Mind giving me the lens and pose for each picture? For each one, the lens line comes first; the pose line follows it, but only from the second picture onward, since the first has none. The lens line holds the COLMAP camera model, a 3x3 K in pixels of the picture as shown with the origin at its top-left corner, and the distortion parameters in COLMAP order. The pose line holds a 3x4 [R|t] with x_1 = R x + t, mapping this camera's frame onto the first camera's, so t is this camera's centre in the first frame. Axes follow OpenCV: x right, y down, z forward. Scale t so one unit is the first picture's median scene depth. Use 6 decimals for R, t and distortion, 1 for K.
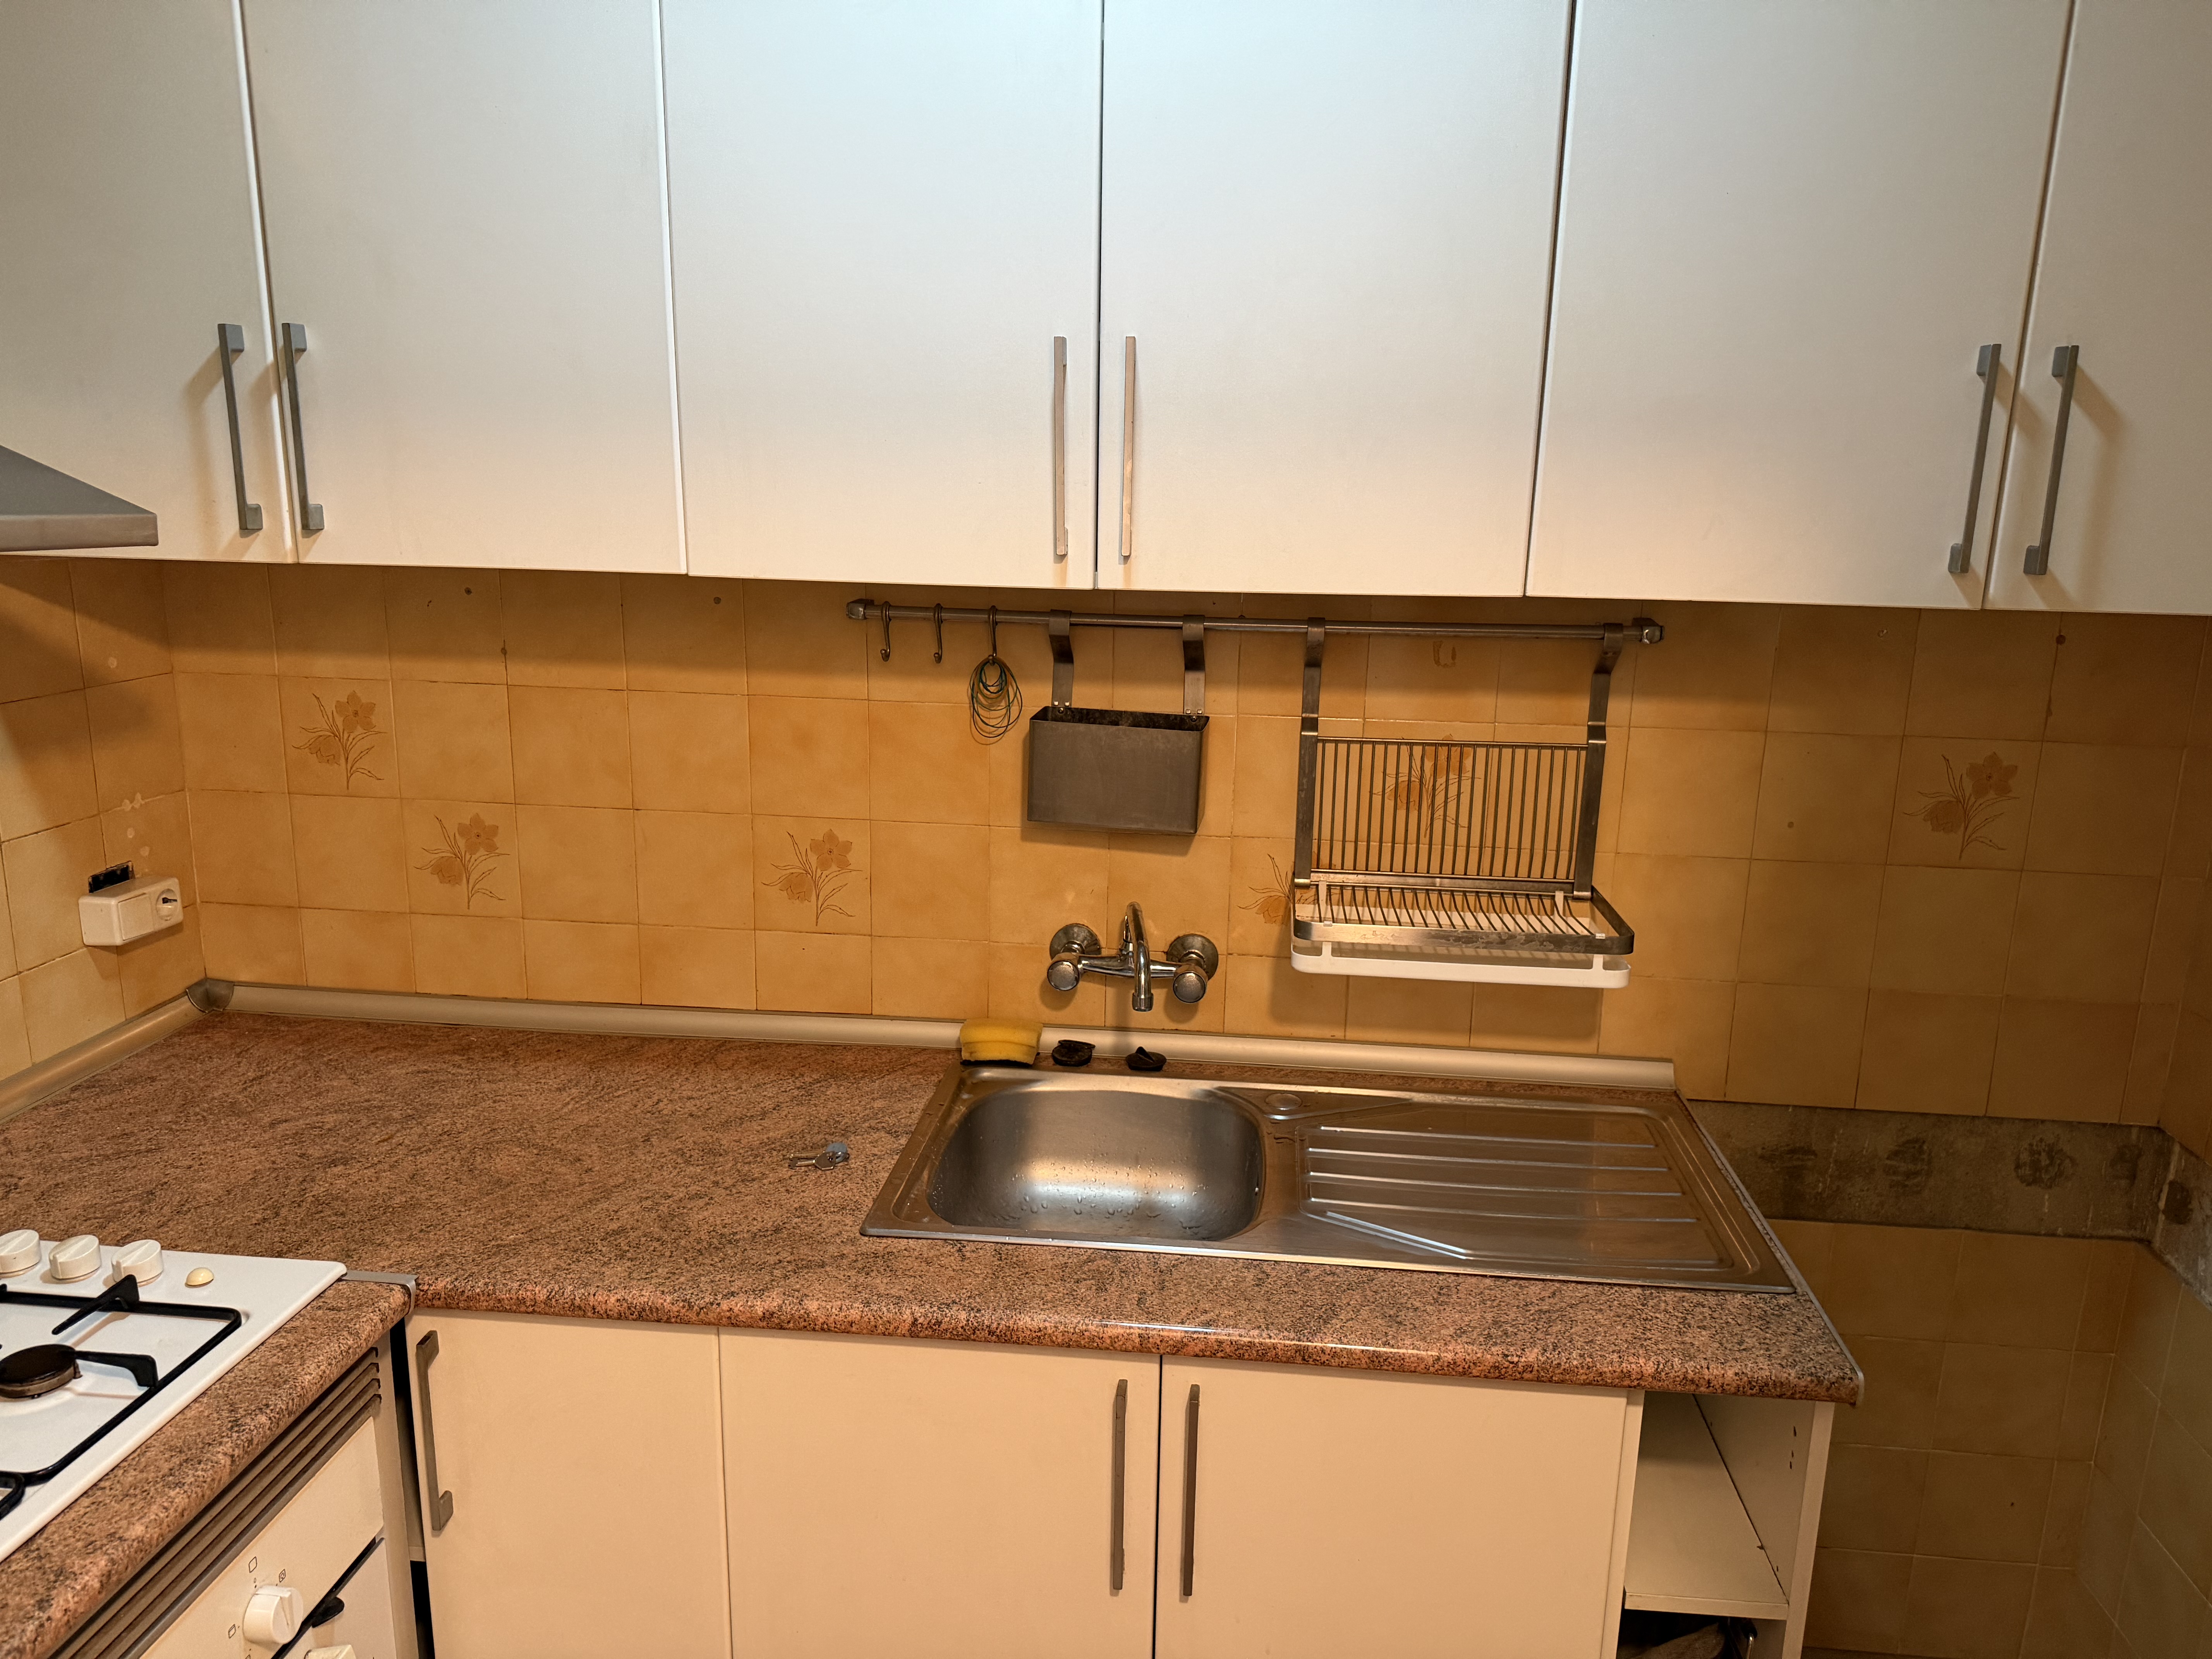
lens RADIAL K [[1540.5, 0, 1106.0], [0, 1540.5, 829.5], [0, 0, 1]] dist [0.155301, -0.239793]
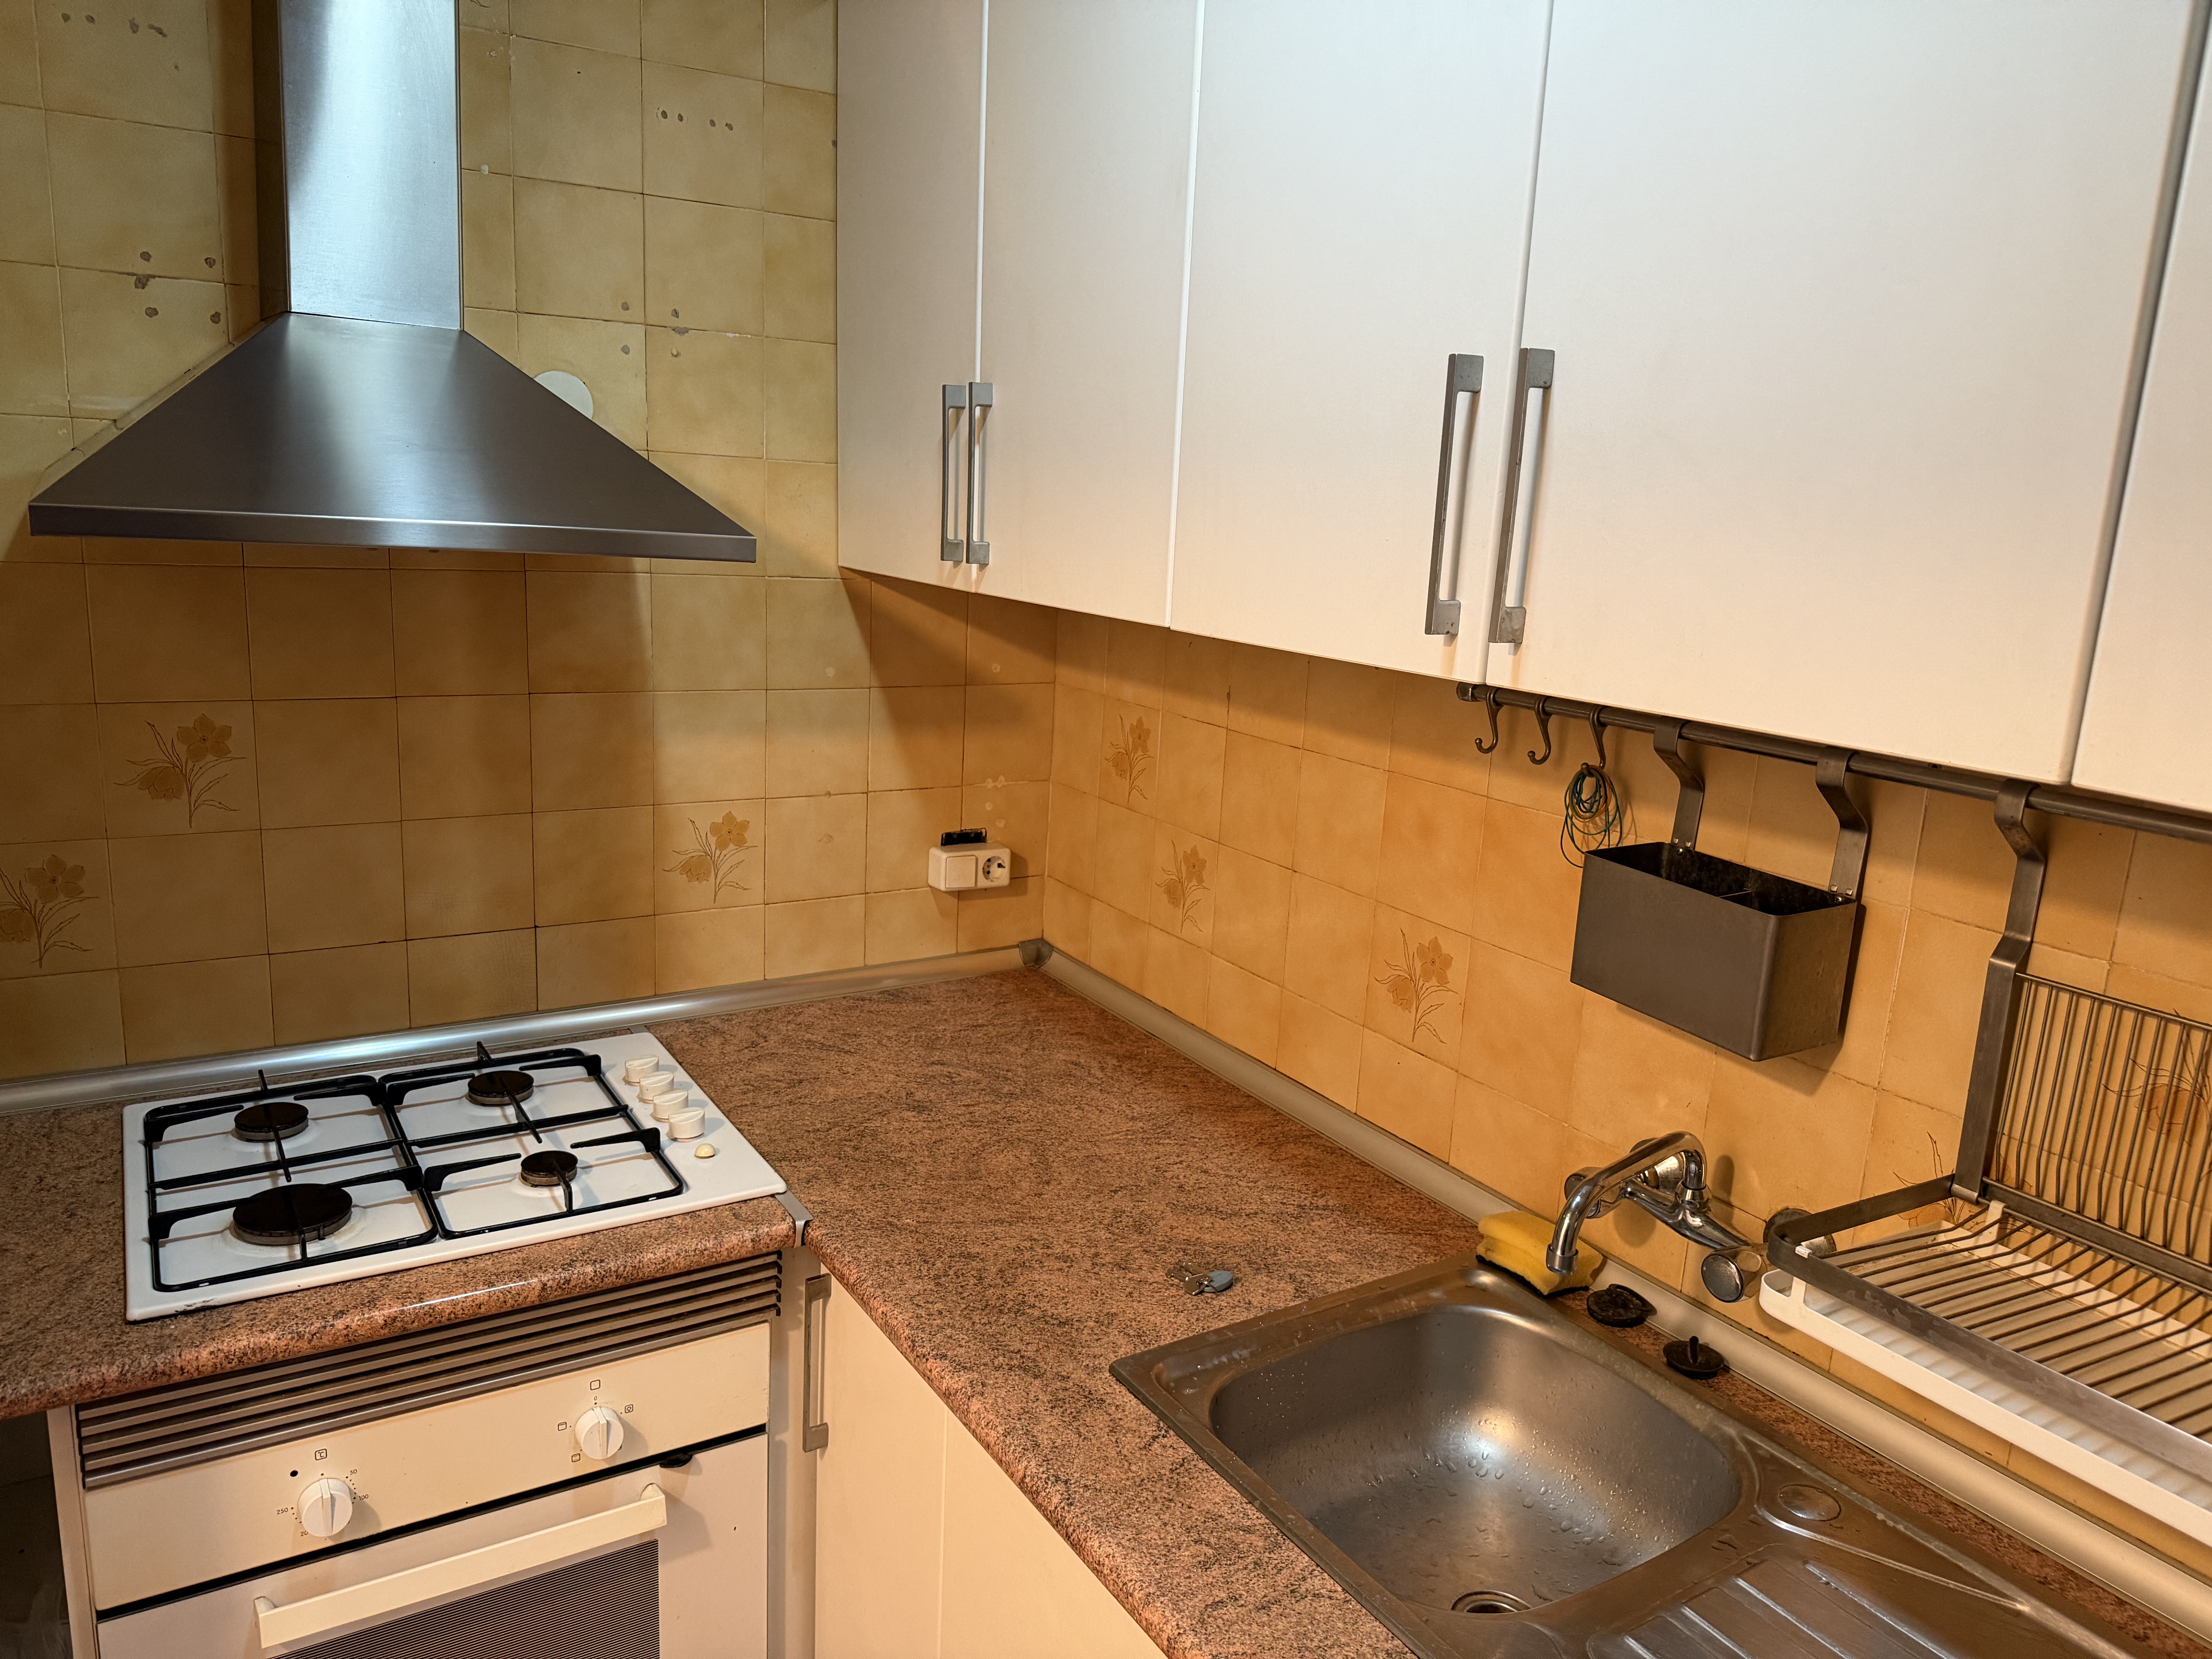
lens RADIAL K [[1540.5, 0, 1106.0], [0, 1540.5, 829.5], [0, 0, 1]] dist [0.155301, -0.239793]
pose [[0.618838, 0.182193, -0.764098, 0.368476], [-0.213178, 0.975177, 0.059871, -0.073023], [0.756039, 0.125839, 0.642316, 0.305667]]
